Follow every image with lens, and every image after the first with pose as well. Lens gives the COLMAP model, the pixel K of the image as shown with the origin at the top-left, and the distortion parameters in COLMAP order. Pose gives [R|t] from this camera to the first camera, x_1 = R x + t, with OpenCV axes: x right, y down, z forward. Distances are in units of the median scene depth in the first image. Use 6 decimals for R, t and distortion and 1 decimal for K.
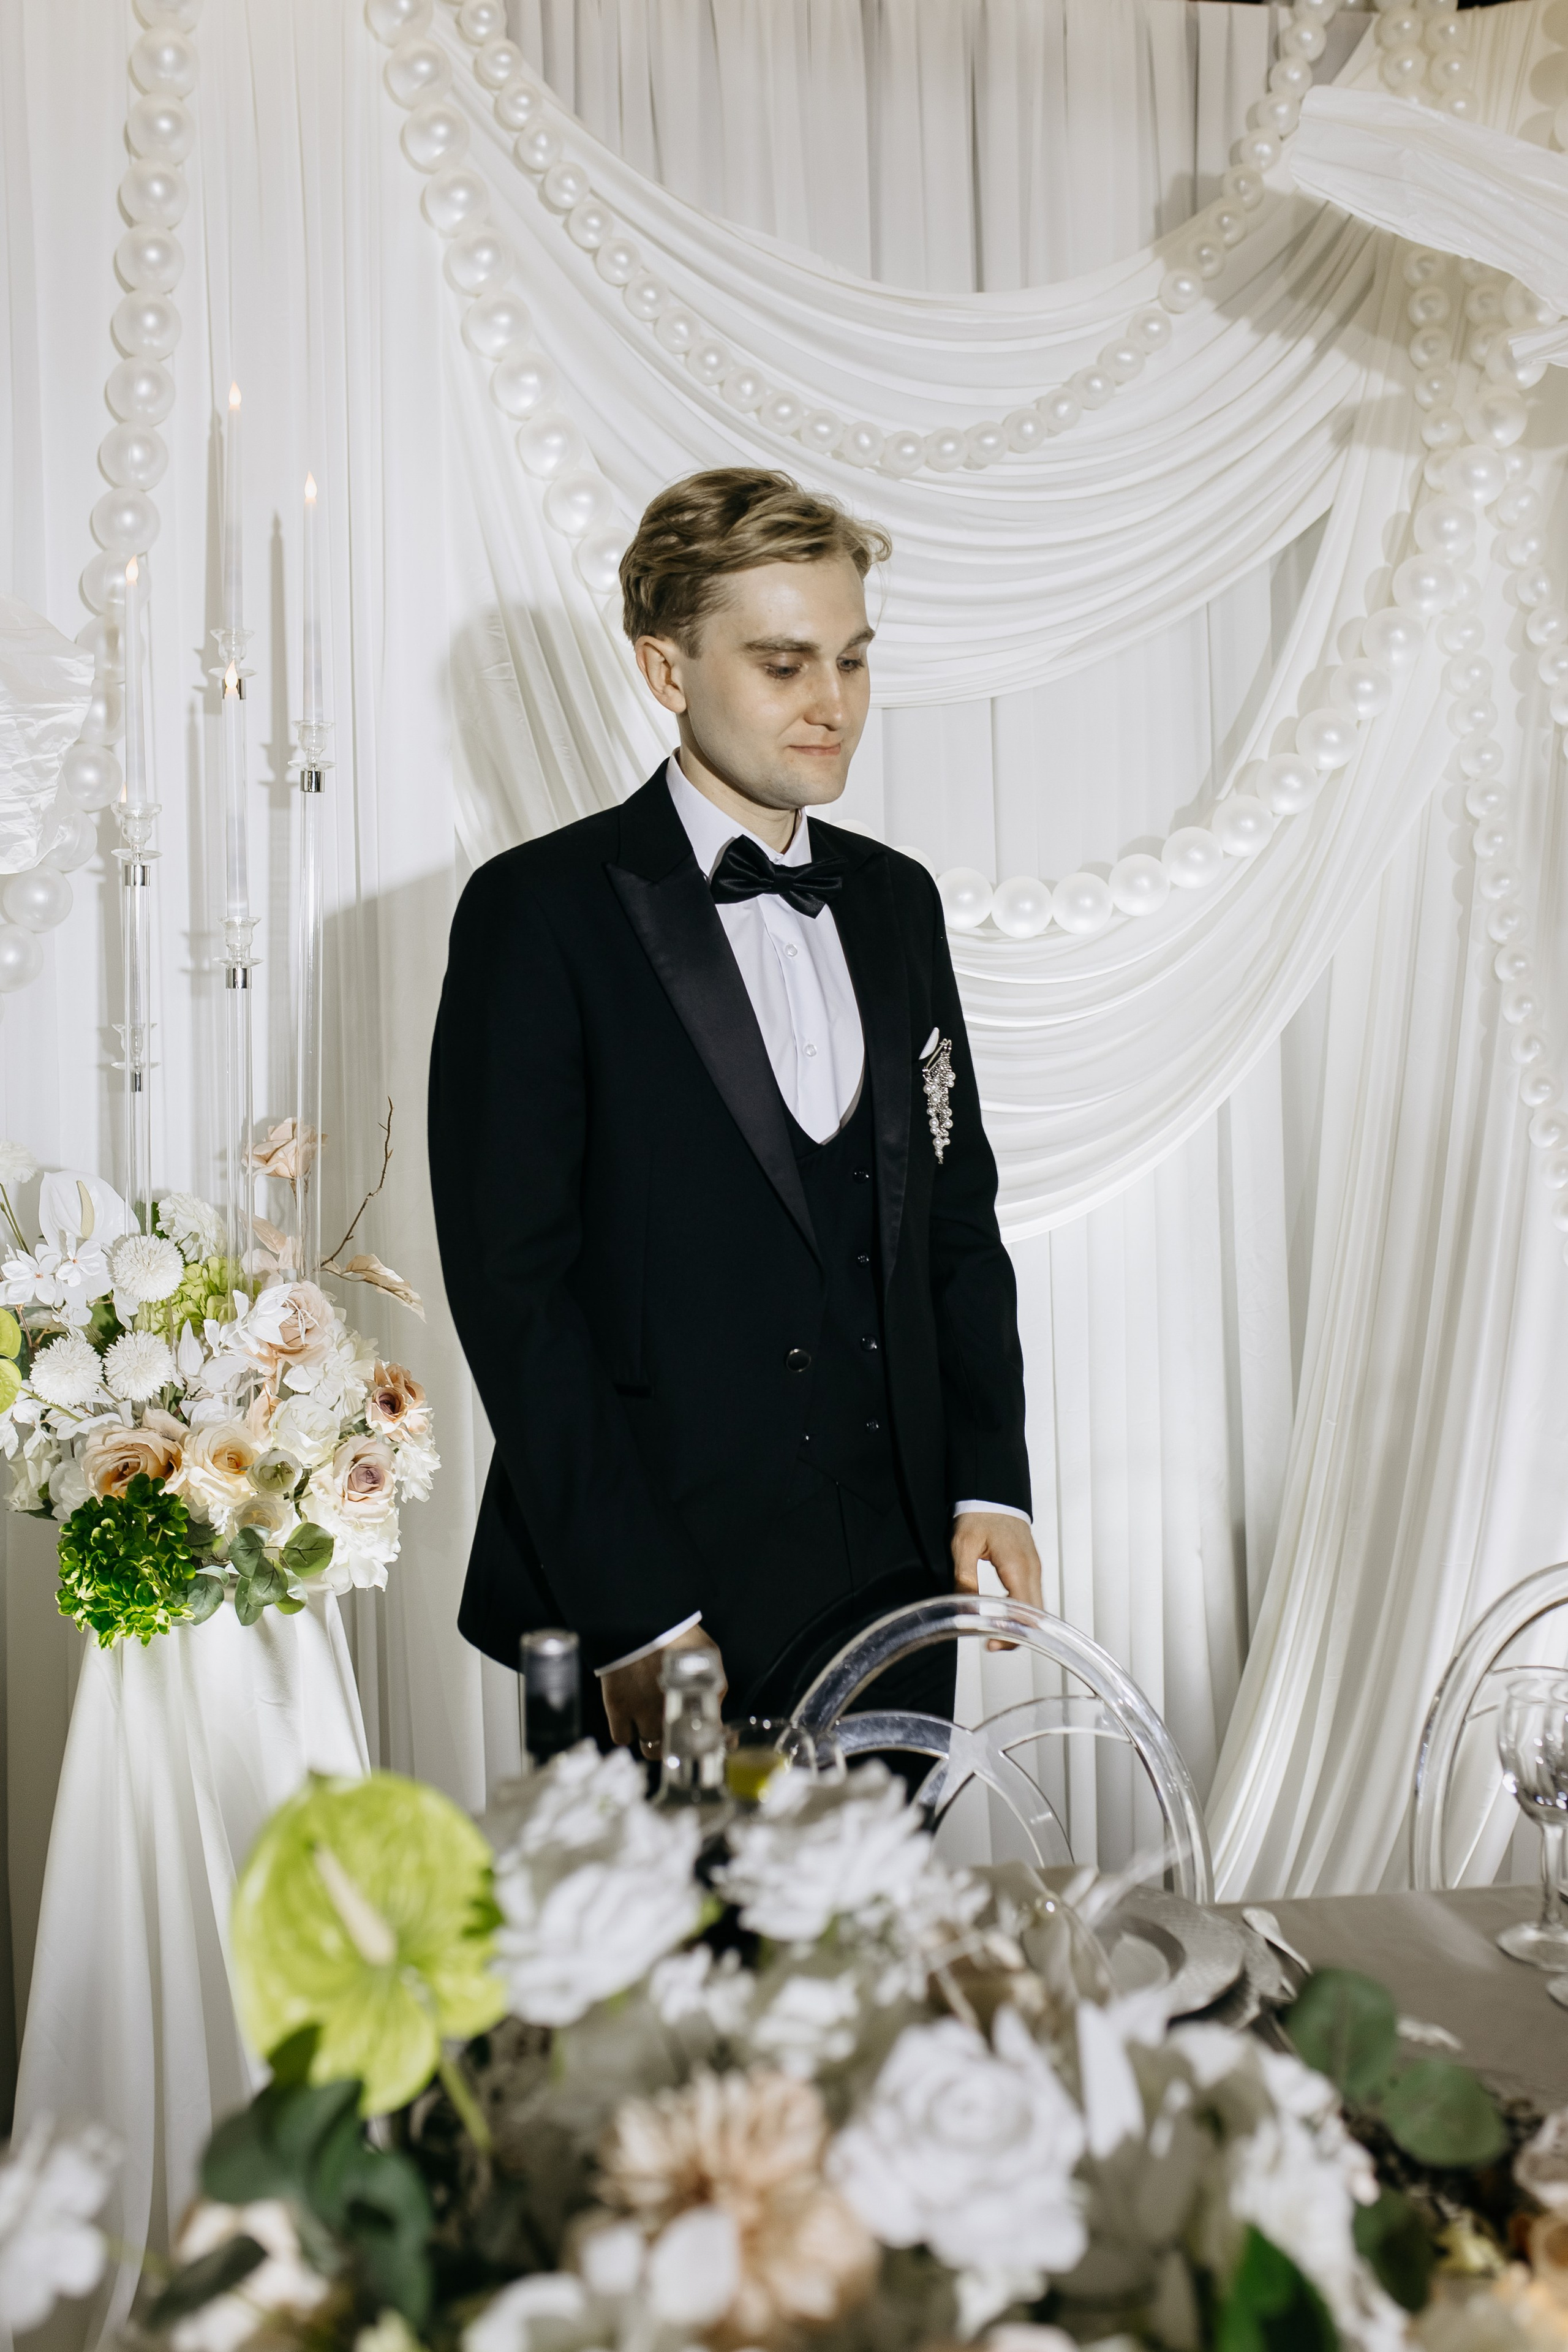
lens RADIAL K [[2292.9, 0, 787.1], [0, 2292.9, 1122.9], [0, 0, 1]] dist [0.001414, -0.007519]
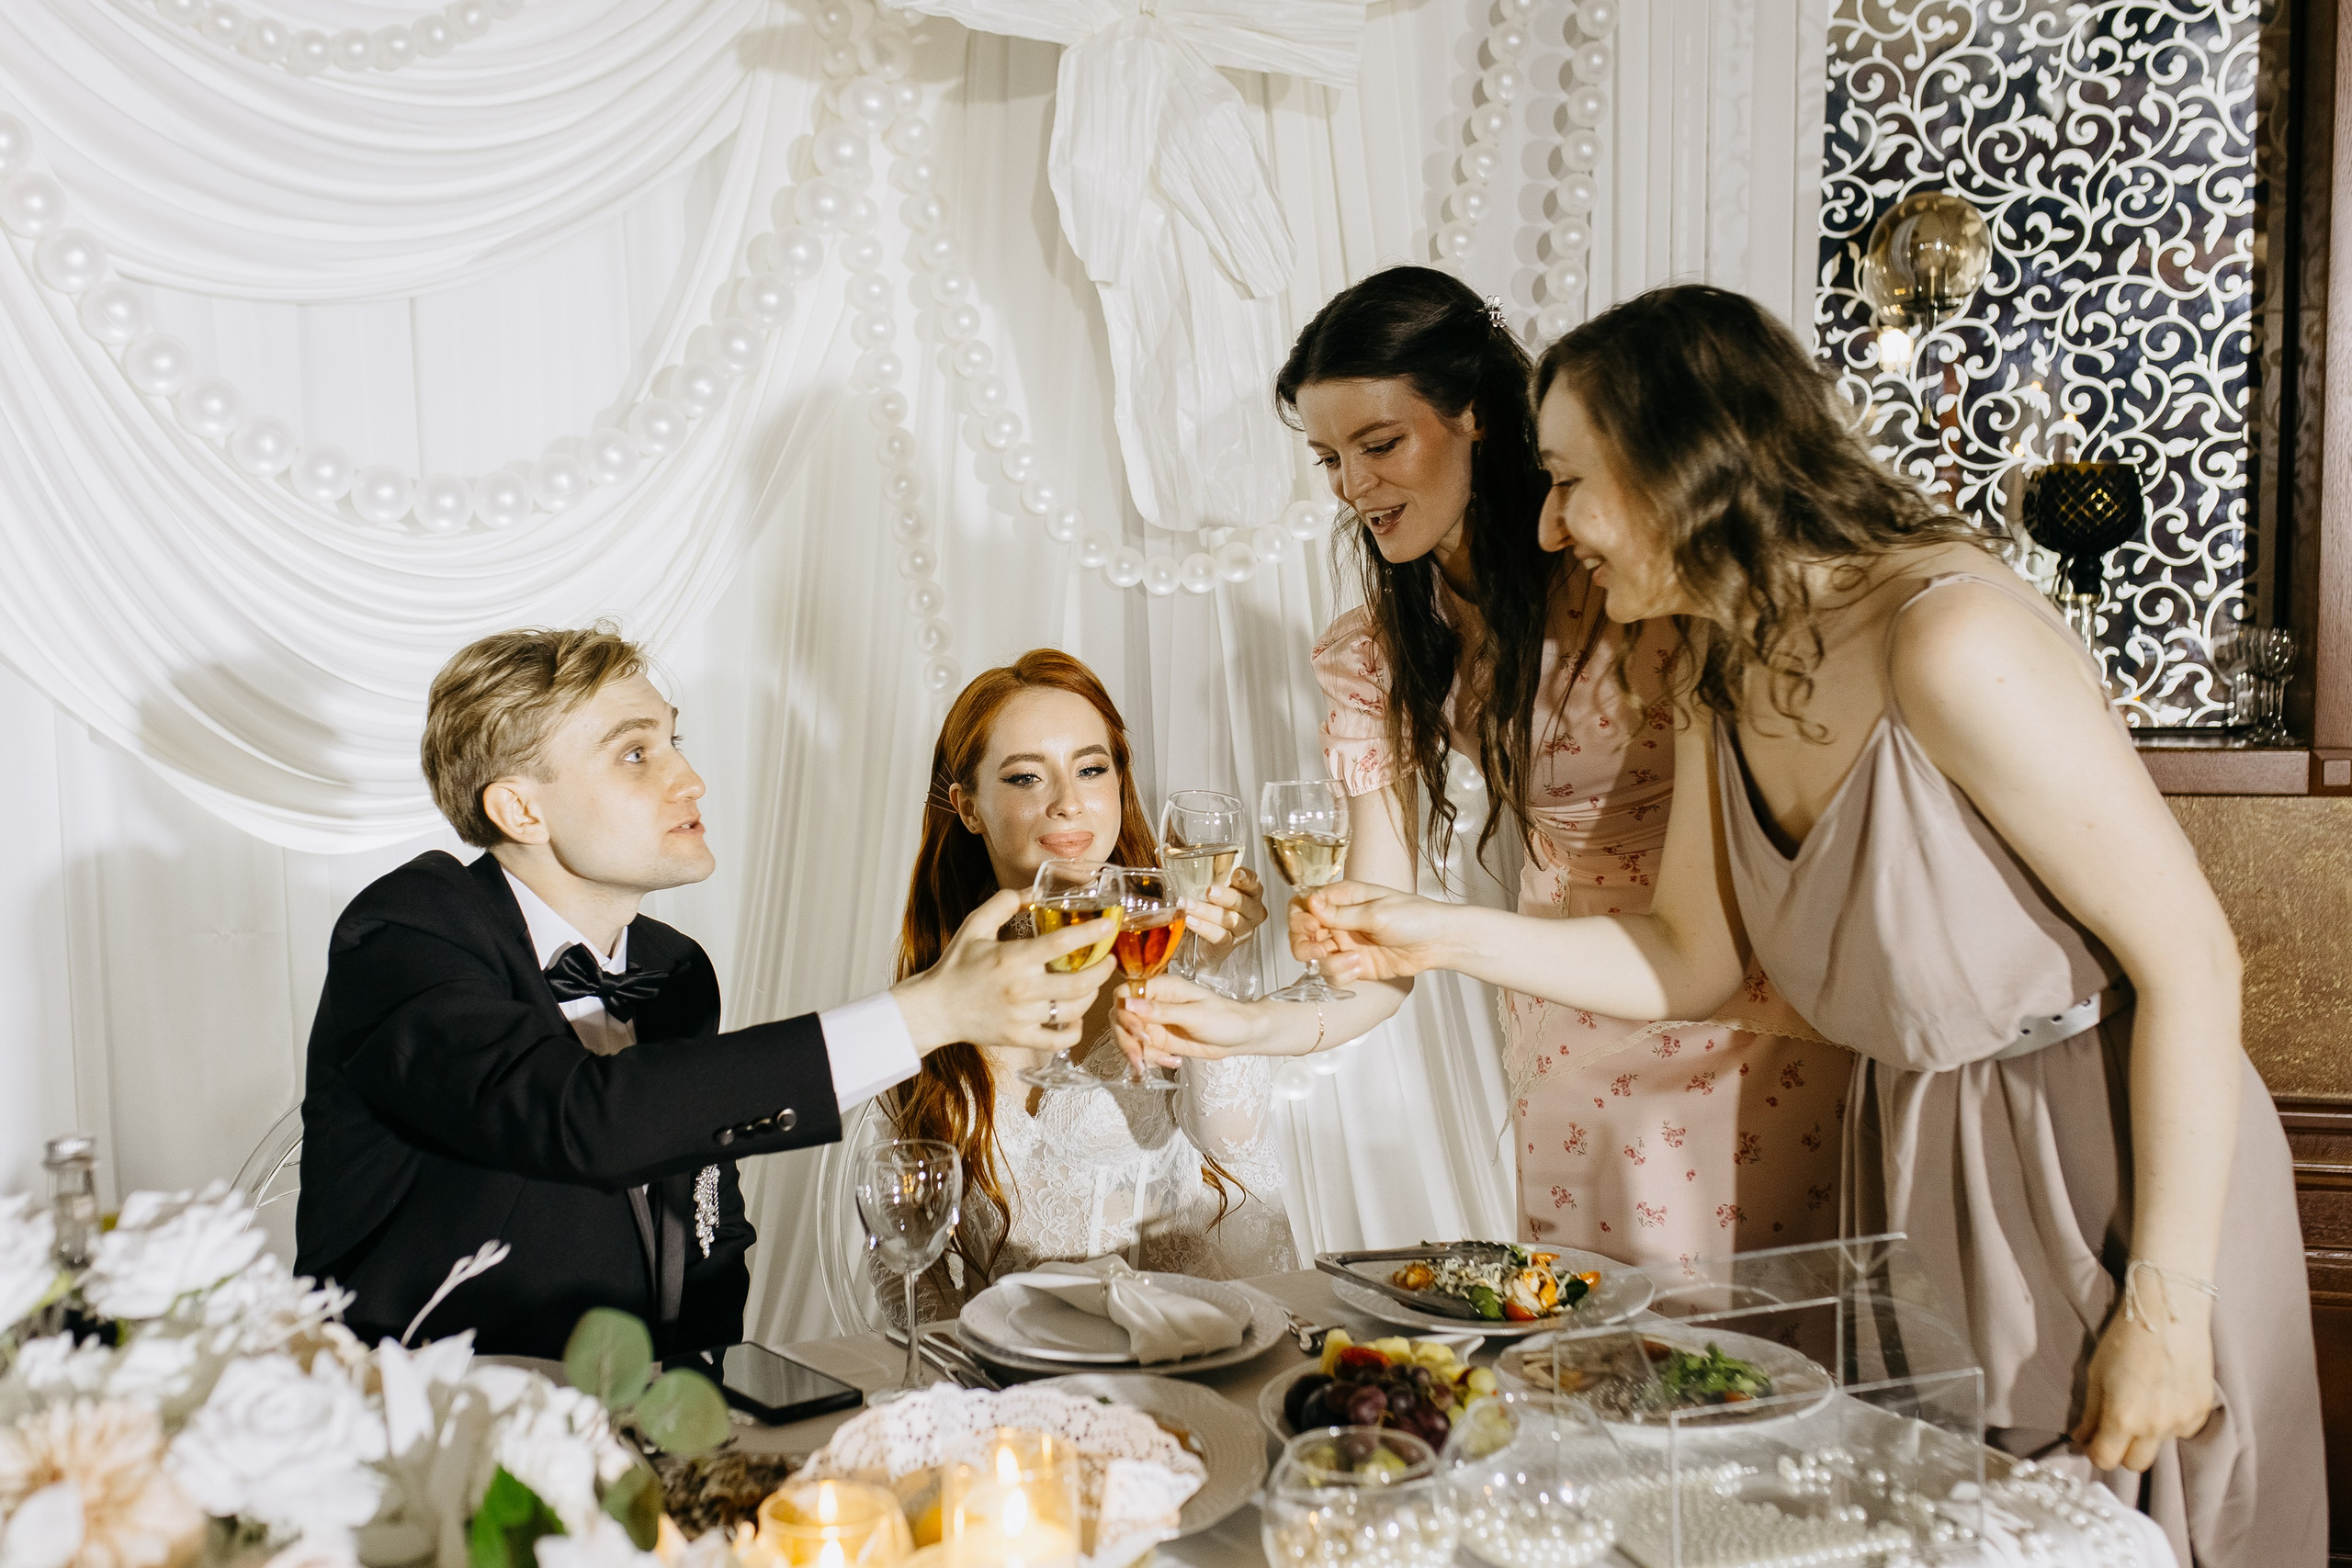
lens RADIAL K [[2539.6, 0, 1075.0], [0, 2539.6, 784.2], [0, 0, 1]] dist [0.006374, 0.009422]
pose [[0.954140, -0.025648, 0.298260, 0.031379], [0.023374, 0.999664, 0.011190, 0.026240], [-0.298447, -0.003706, 0.954419, -0.176362]]
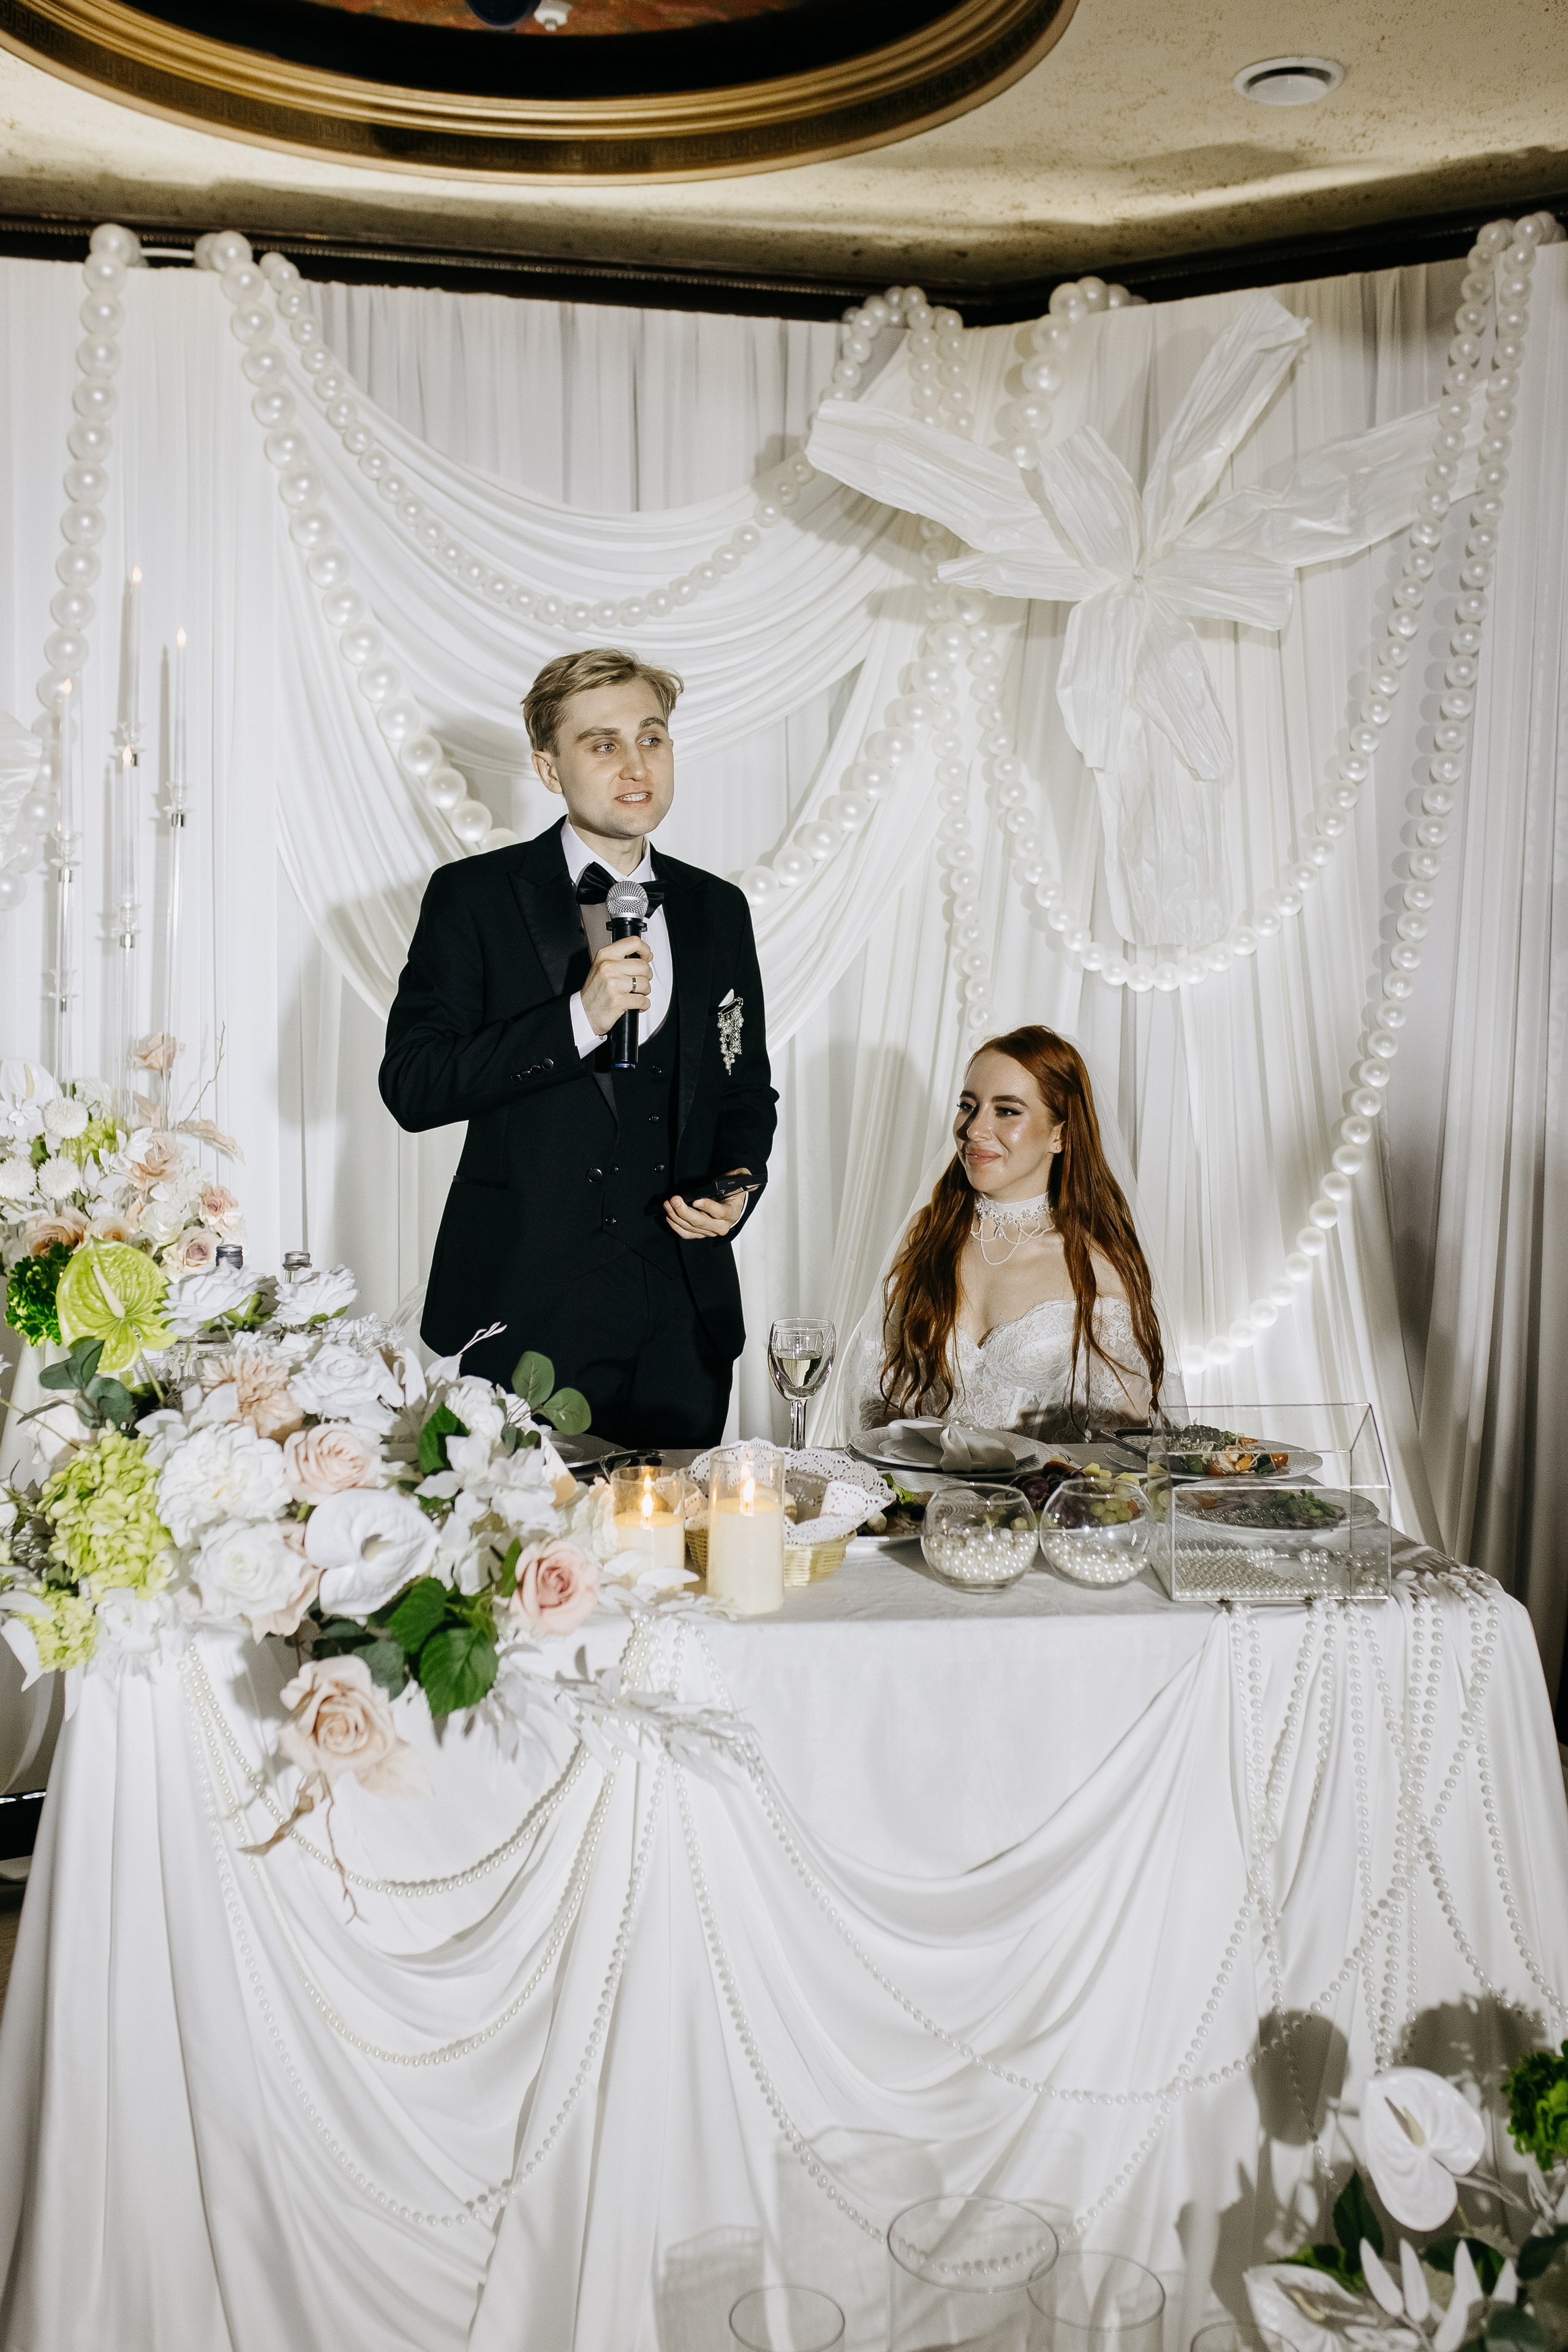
lens RADIAL K [[2246.3, 0, 784.0], [0, 2246.3, 1176.0], [0, 0, 1]] dist [-0.001961, 0.003987]
pose [[0.999483, 0.029686, 0.012328, 0.191279], [-0.029893, 0.999409, 0.016966, 0.056171], [-0.011817, -0.017325, 0.999780, -0.541631]]
